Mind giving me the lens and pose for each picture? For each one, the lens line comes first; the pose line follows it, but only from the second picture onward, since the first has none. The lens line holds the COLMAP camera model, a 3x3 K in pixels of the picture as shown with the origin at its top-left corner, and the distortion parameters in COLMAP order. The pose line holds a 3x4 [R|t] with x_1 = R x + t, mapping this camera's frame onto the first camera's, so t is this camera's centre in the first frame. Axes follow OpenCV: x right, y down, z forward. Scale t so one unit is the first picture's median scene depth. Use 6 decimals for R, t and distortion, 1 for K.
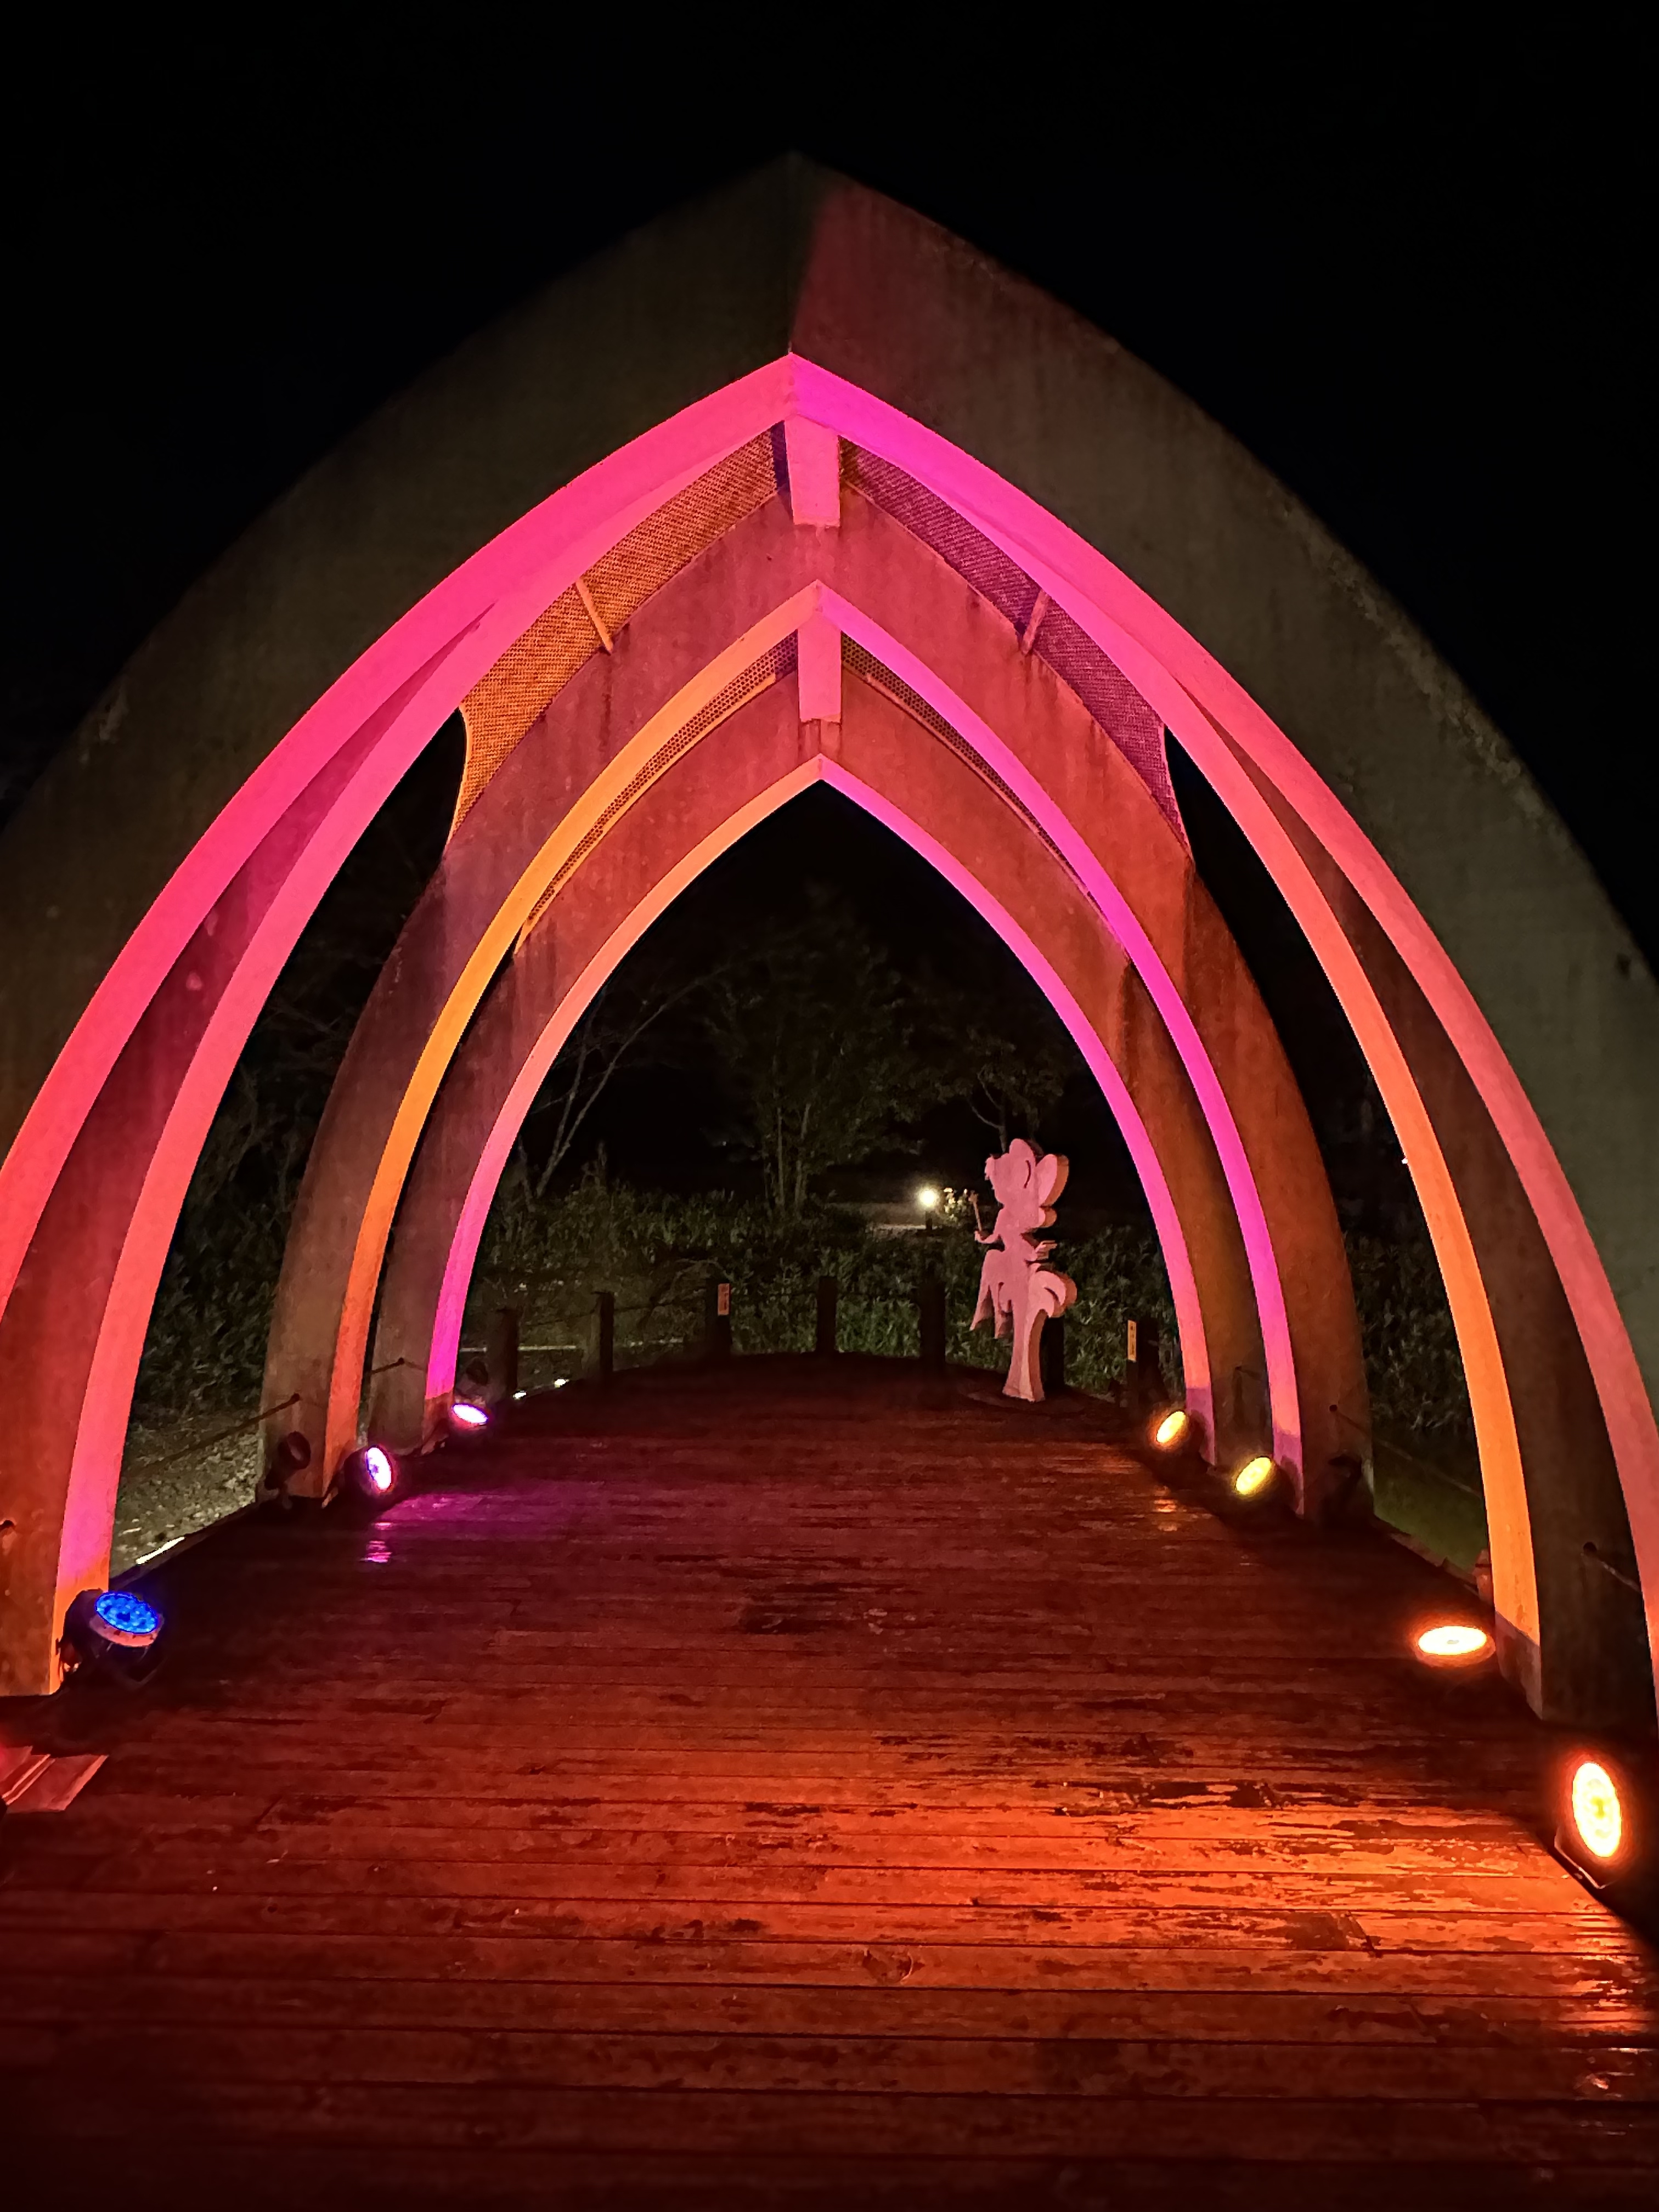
lens RADIAL K [[1288.3, 0, 823.2], [0, 1288.3, 1106.6], [0, 0, 1]] dist [0.000414, 0.000068]
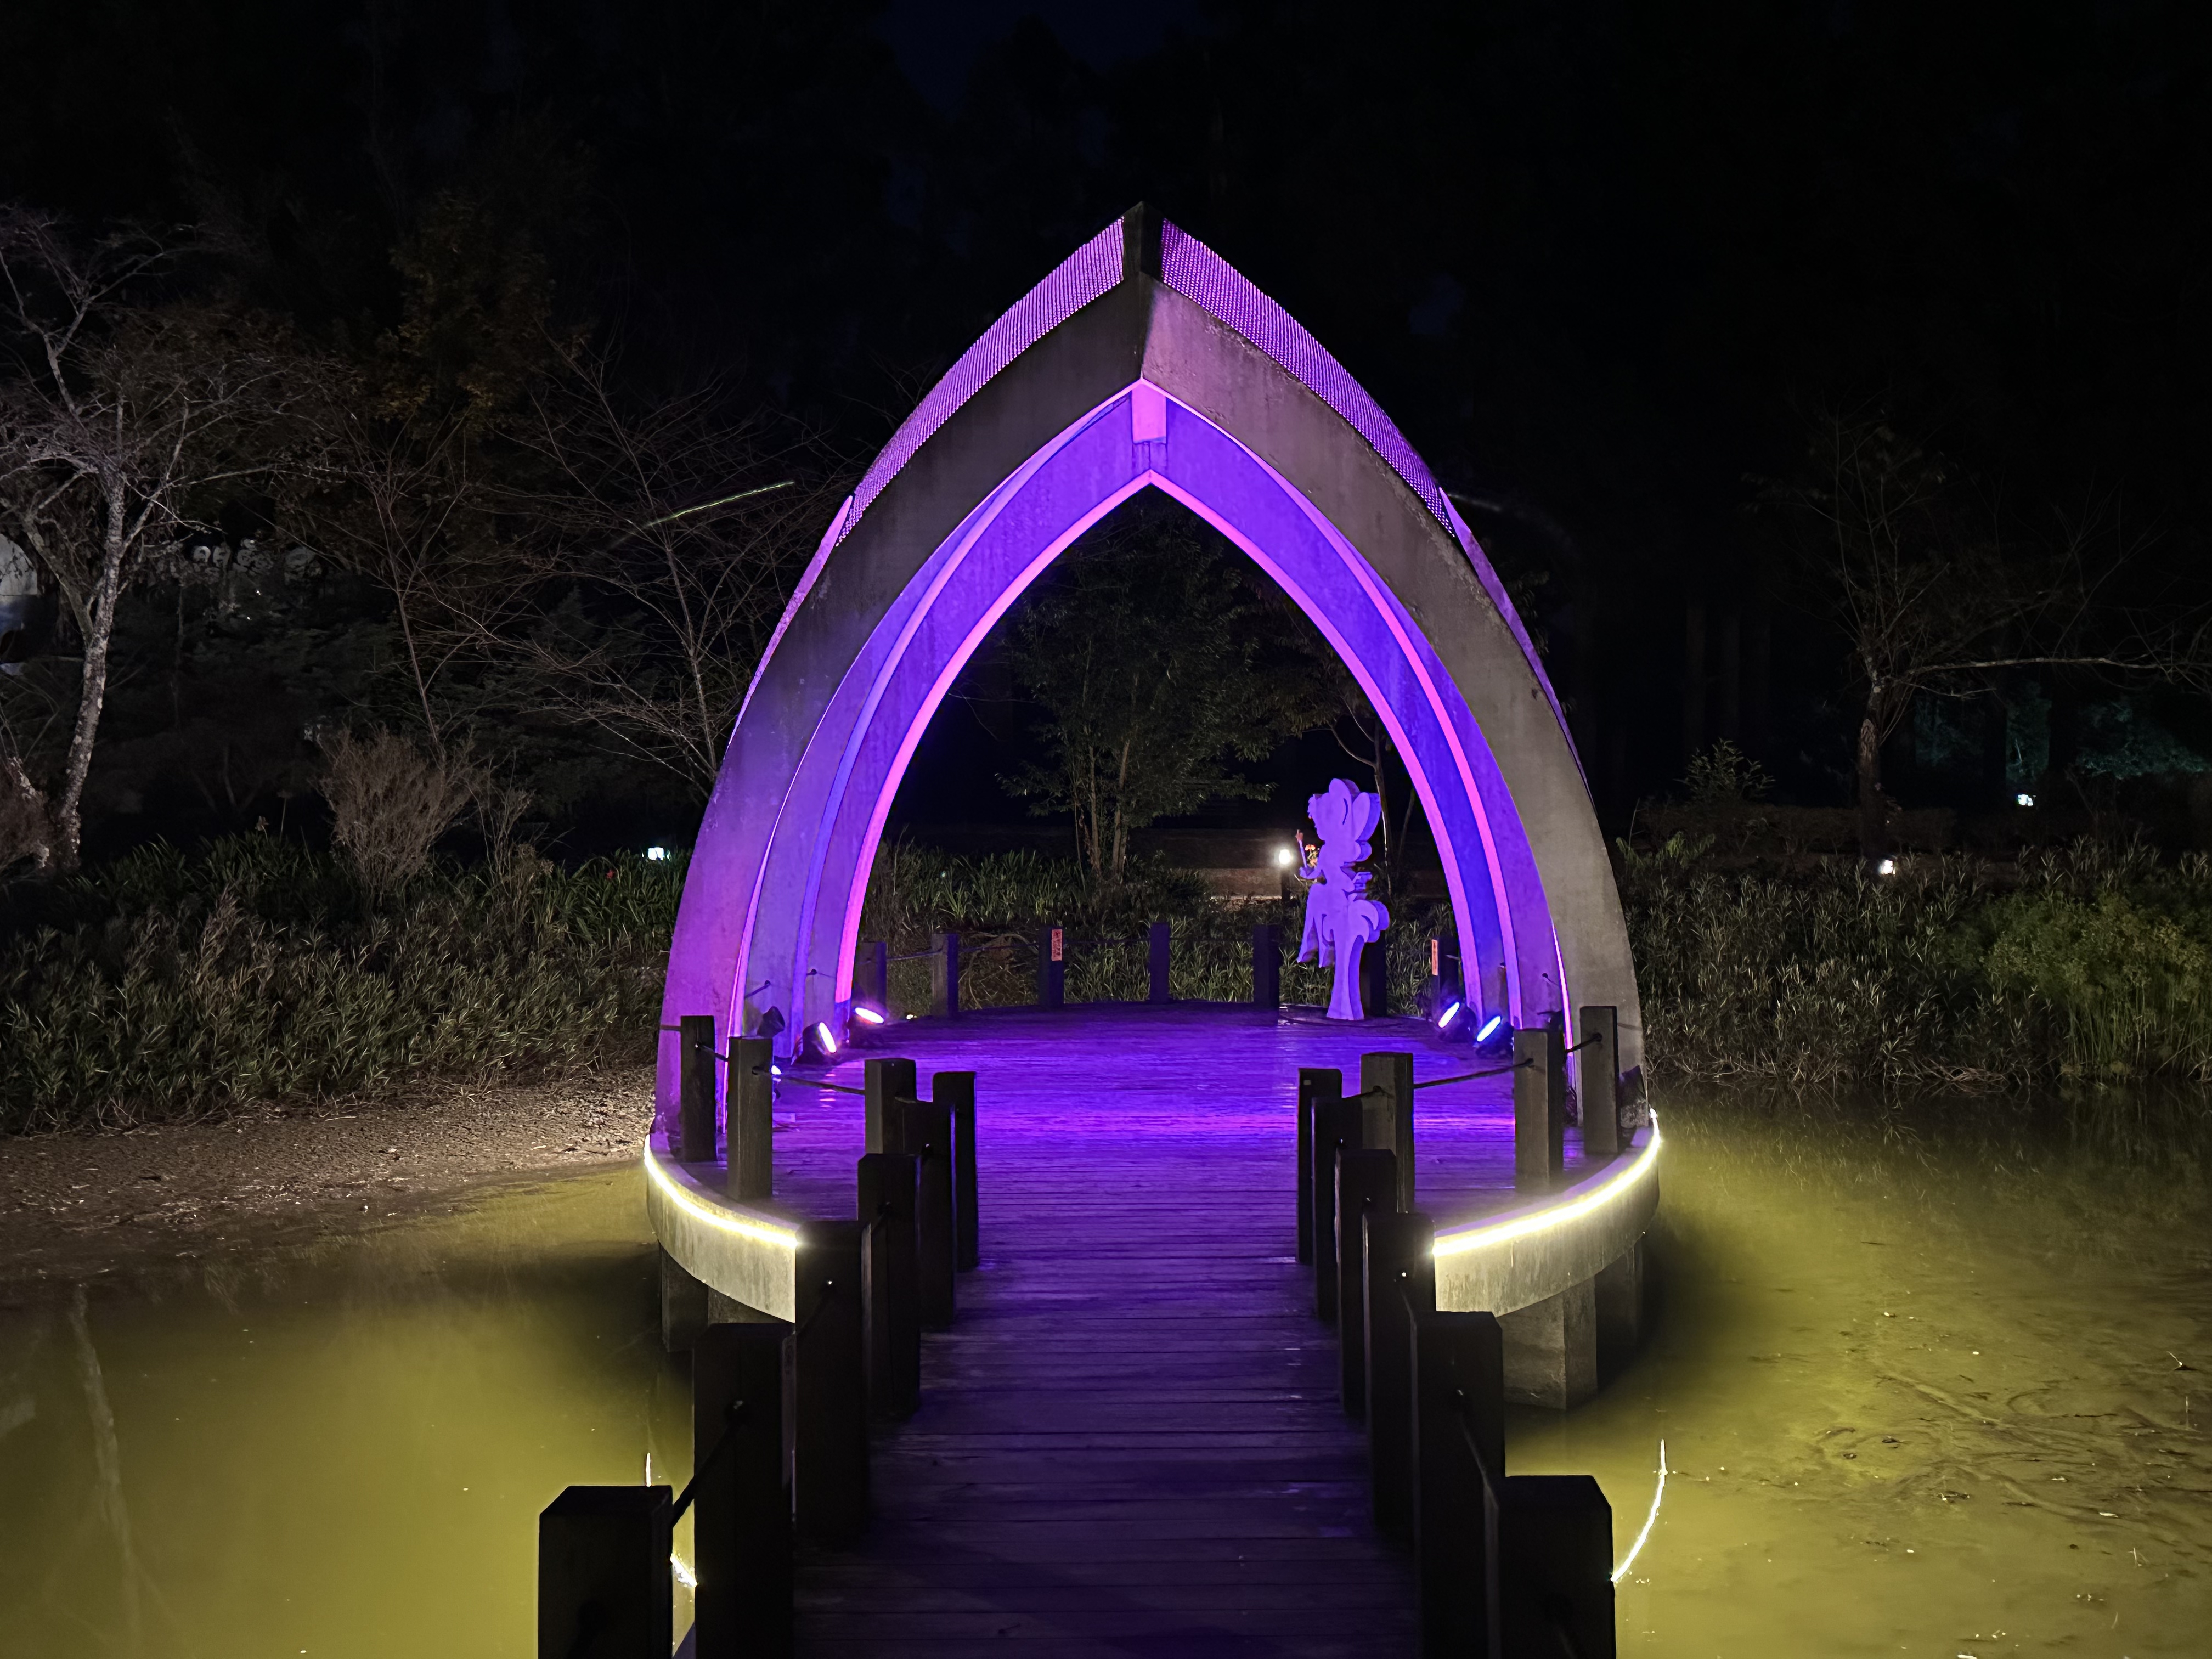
lens RADIAL K [[2512.6, 0, 1104.1], [0, 2512.6, 830.1], [0, 0, 1]] dist [-0.000294, 0.000000]
pose [[0.999760, -0.019199, -0.010513, -0.019023], [0.019626, 0.998917, 0.042180, -0.021847], [0.009692, -0.042376, 0.999055, -0.967979]]
